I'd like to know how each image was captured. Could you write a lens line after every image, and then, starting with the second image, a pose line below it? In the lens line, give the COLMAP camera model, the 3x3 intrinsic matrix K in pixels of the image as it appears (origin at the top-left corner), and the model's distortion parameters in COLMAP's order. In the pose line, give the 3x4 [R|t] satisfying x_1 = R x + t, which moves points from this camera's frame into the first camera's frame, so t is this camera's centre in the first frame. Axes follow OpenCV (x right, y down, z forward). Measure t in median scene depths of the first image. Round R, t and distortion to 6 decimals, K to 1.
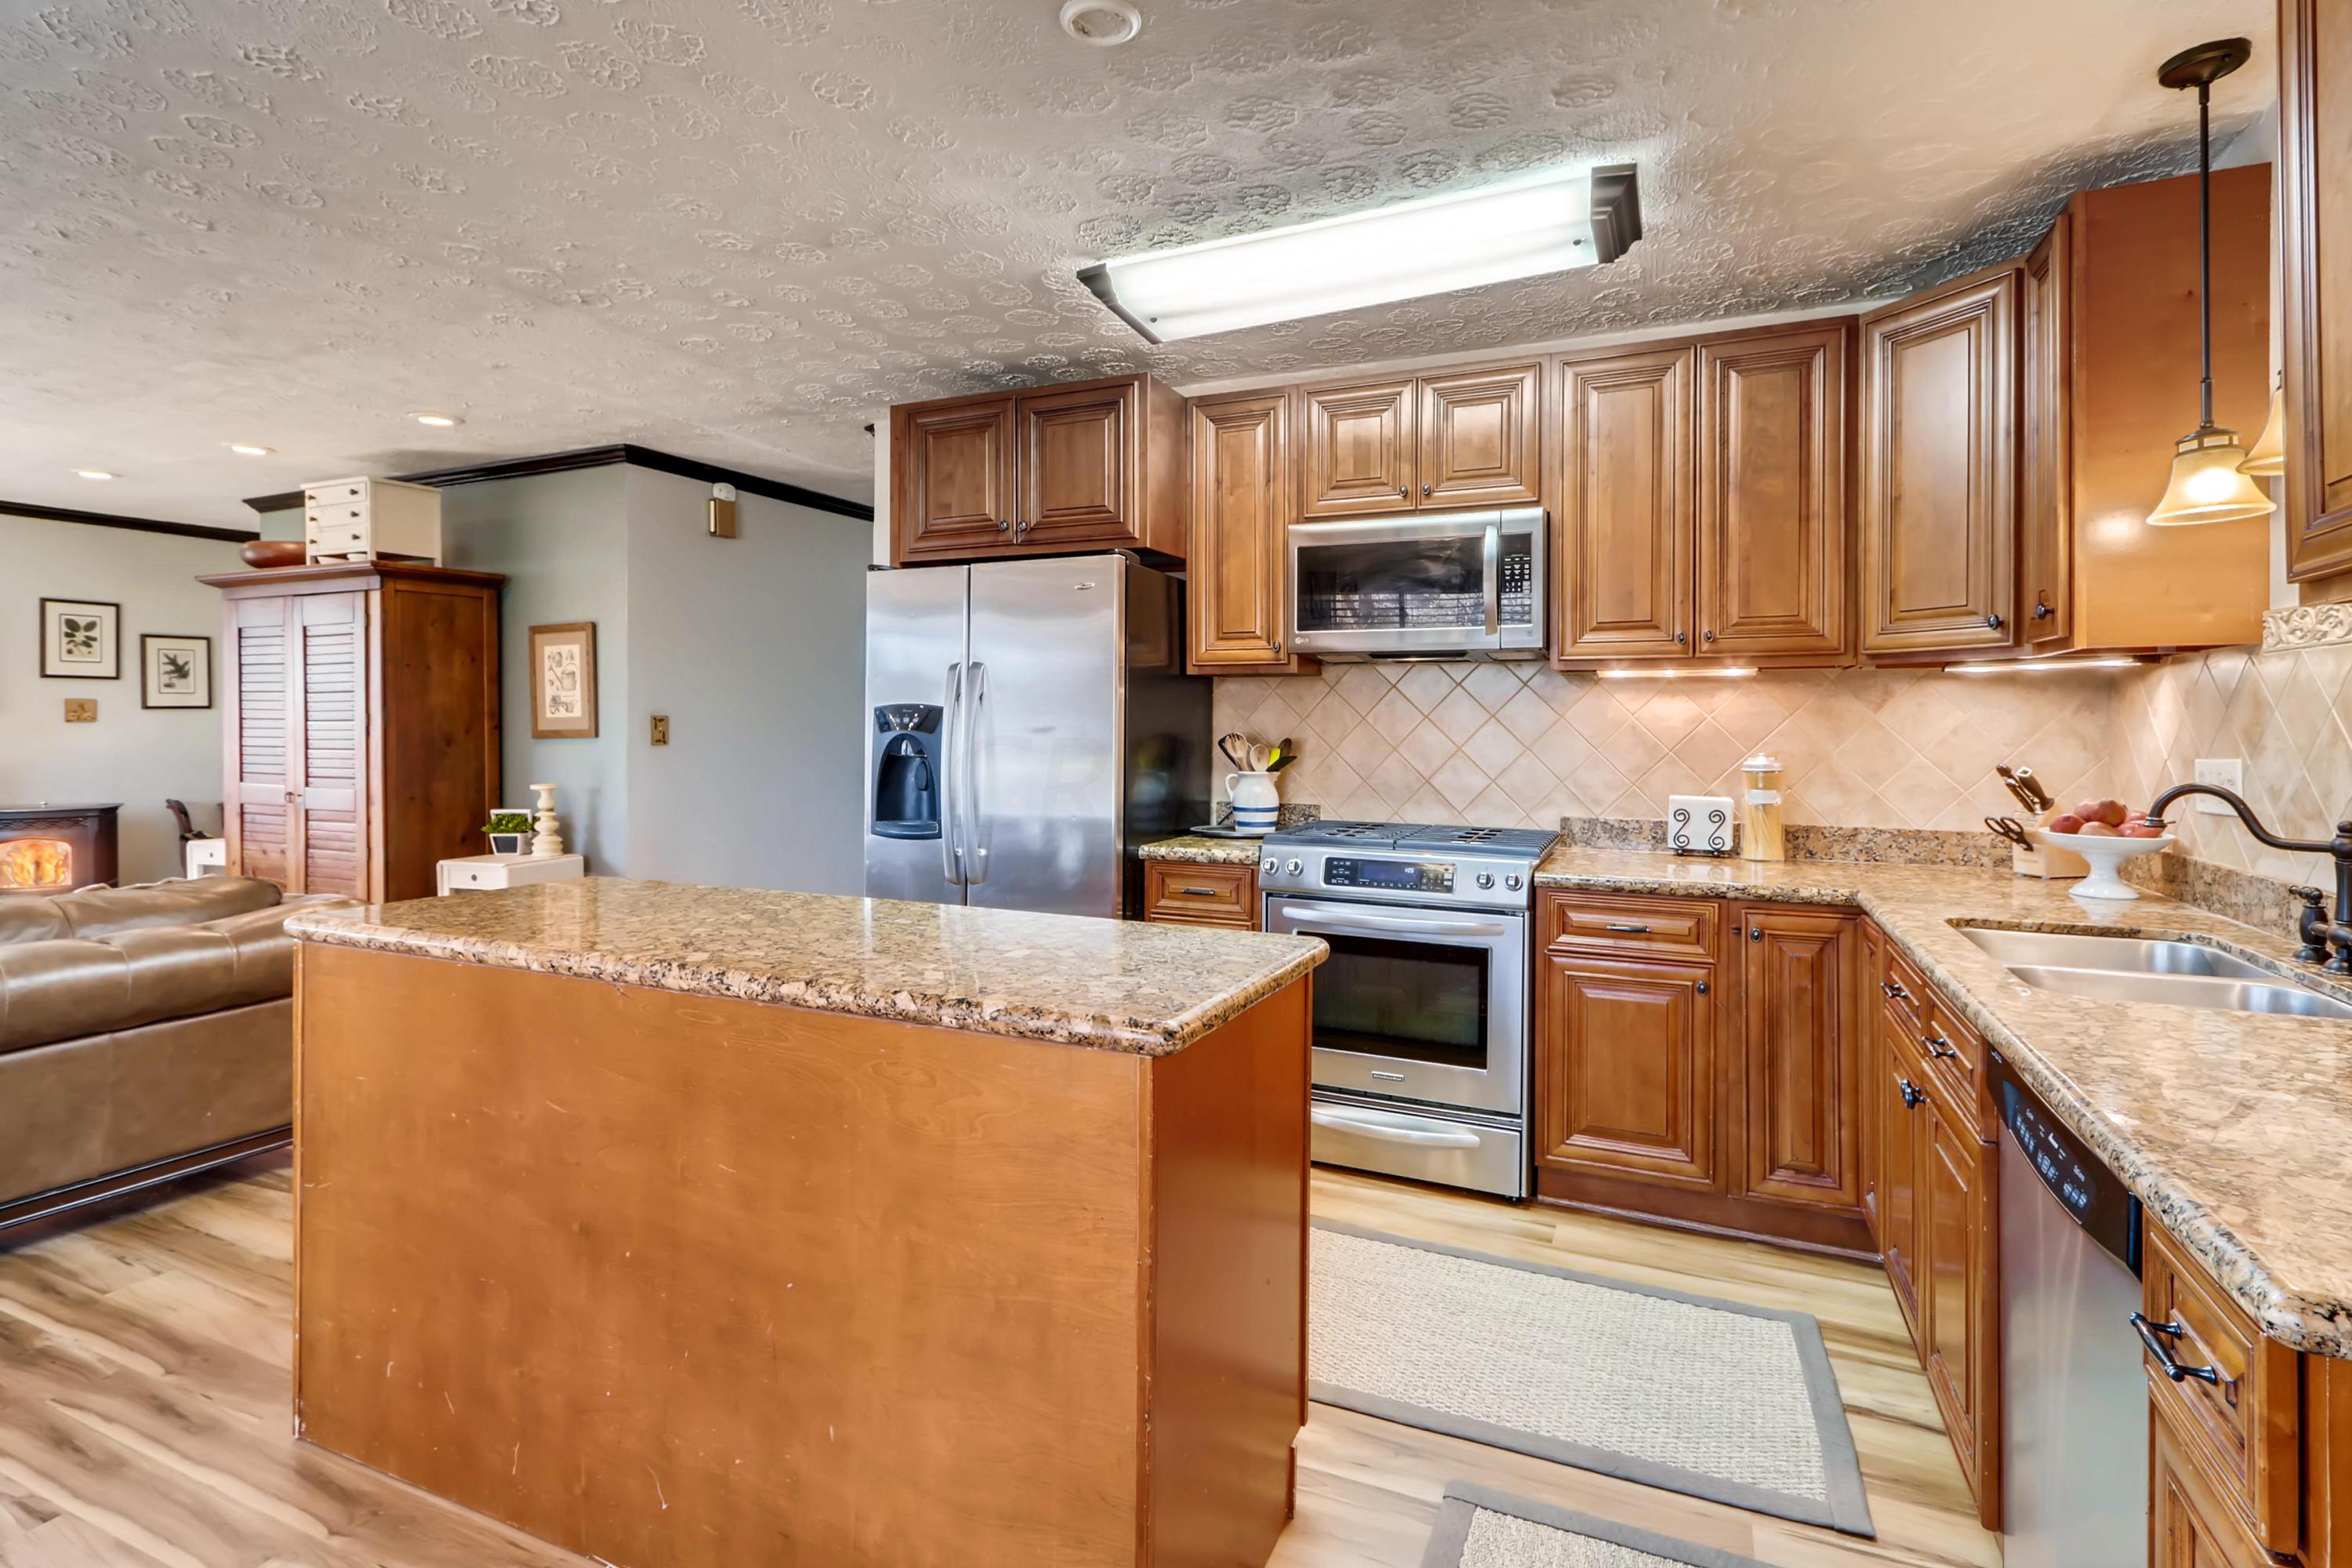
lens RADIAL K [[1118.4, 0, 1170.7], [0, 1118.4, 729.8], [0, 0, 1]] dist [-0.002002, -0.000548]
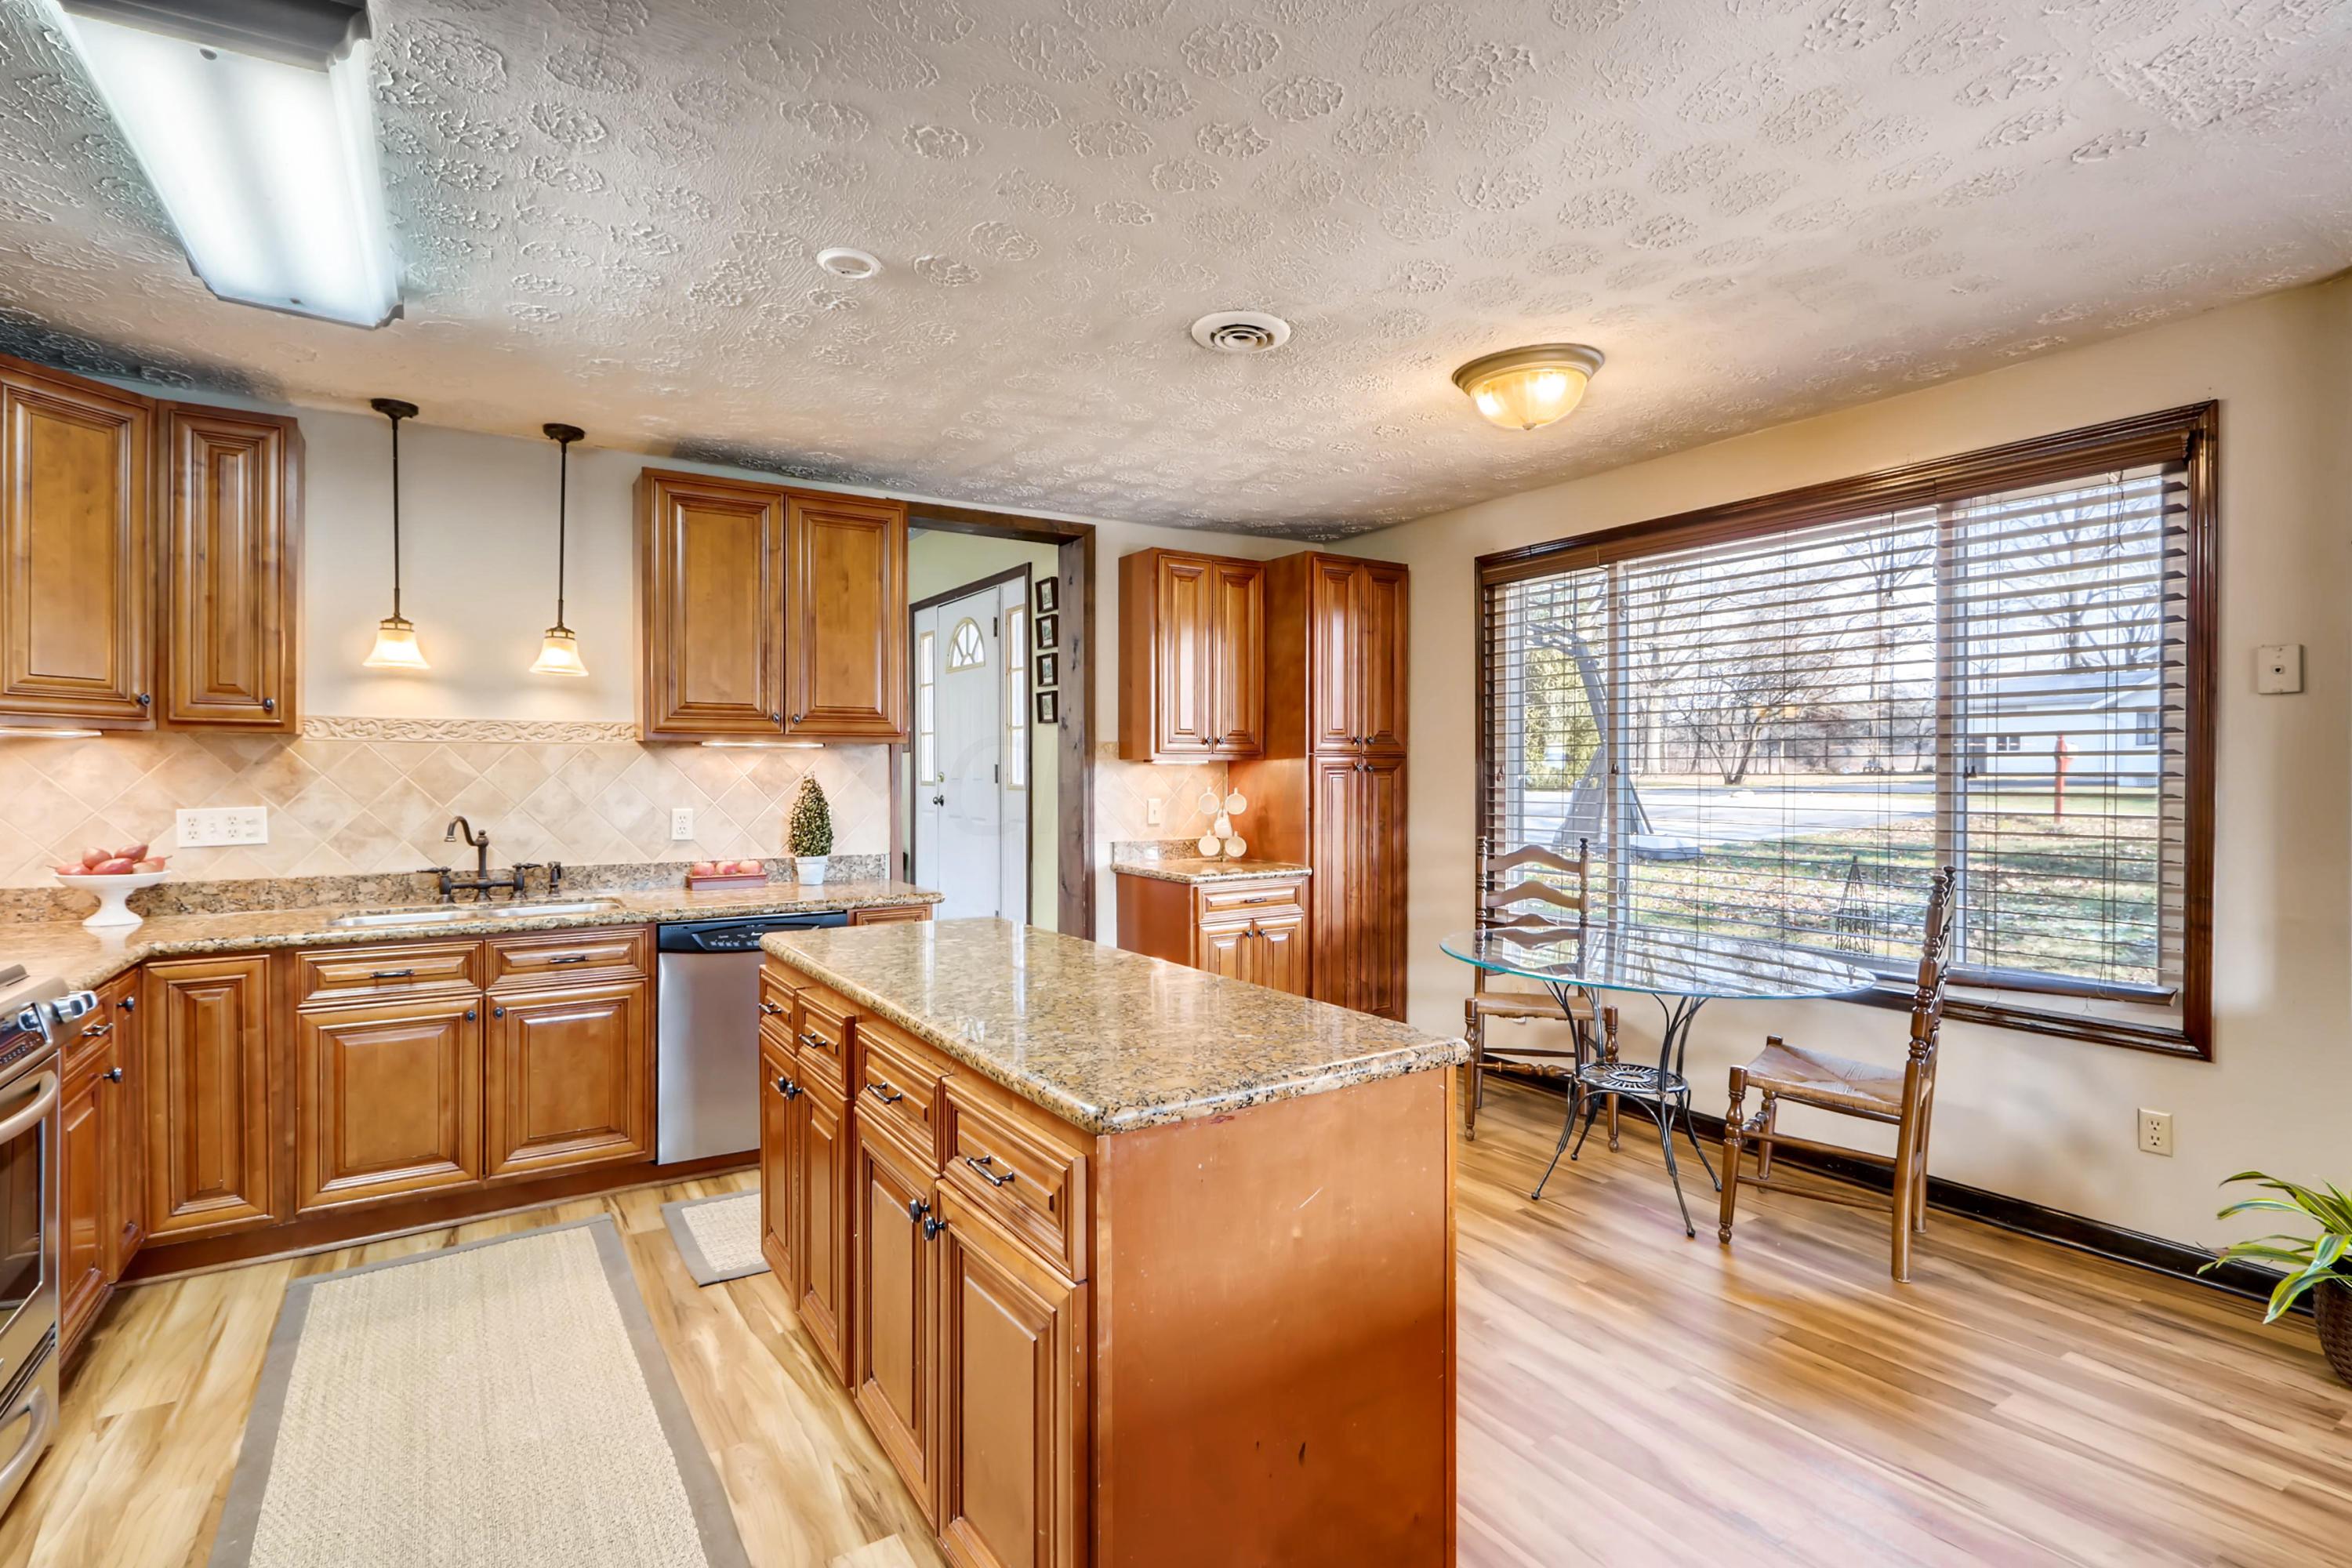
lens RADIAL K [[1118.4, 0, 1167.1], [0, 1118.4, 782.9], [0, 0, 1]] dist [-0.002002, -0.000548]
pose [[-0.838111, -0.008777, 0.545429, -0.633310], [-0.001005, 0.999894, 0.014547, -0.019688], [-0.545498, 0.011644, -0.838031, 1.093686]]
